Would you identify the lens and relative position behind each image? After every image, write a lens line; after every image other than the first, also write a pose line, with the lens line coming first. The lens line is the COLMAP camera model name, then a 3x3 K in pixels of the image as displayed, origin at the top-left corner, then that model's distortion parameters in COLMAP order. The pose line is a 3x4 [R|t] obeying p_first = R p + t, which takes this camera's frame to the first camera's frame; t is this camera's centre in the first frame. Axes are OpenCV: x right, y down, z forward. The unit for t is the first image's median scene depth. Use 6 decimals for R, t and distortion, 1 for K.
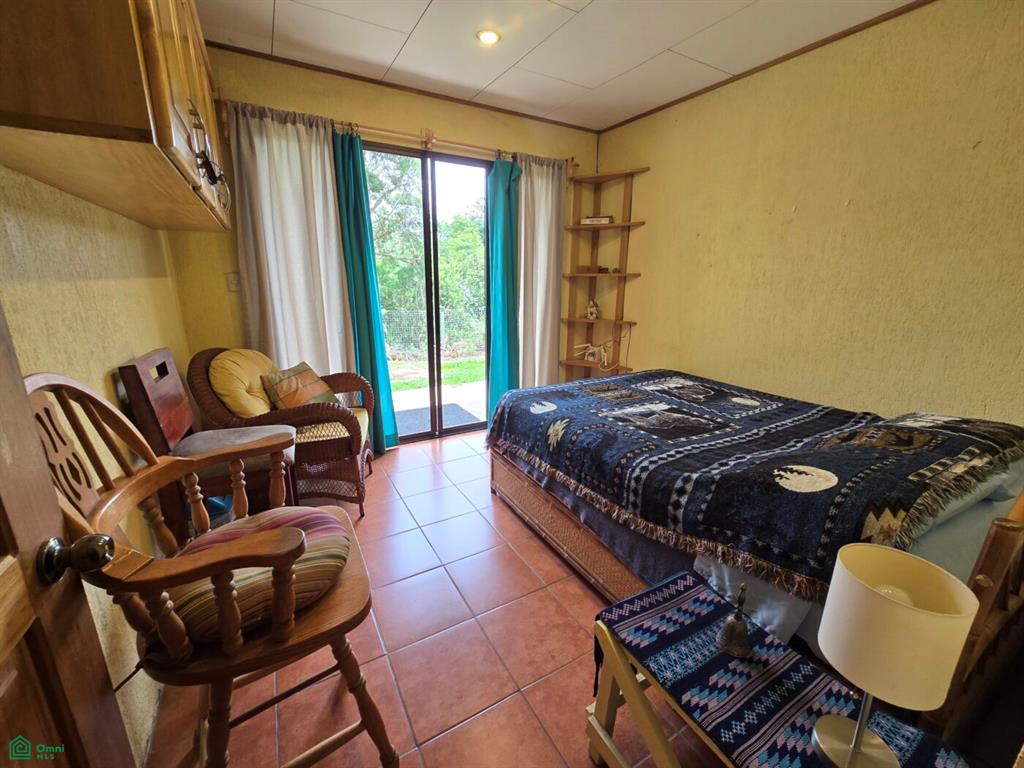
lens RADIAL K [[419.6, 0, 511.3], [0, 419.6, 381.0], [0, 0, 1]] dist [0.000057, -0.000036]
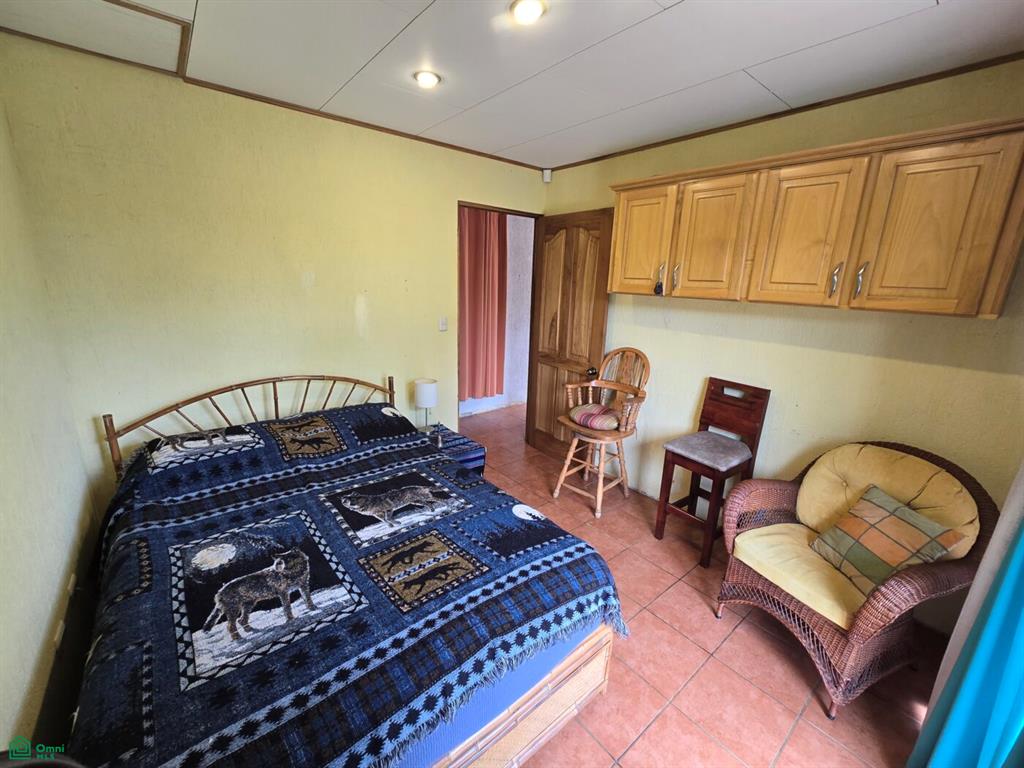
lens RADIAL K [[419.6, 0, 511.3], [0, 419.6, 381.0], [0, 0, 1]] dist [0.000057, -0.000036]
pose [[-0.985917, 0.001036, -0.167230, 0.263346], [-0.078242, 0.880926, 0.466742, -0.575698], [0.147801, 0.473254, -0.868439, 1.696797]]
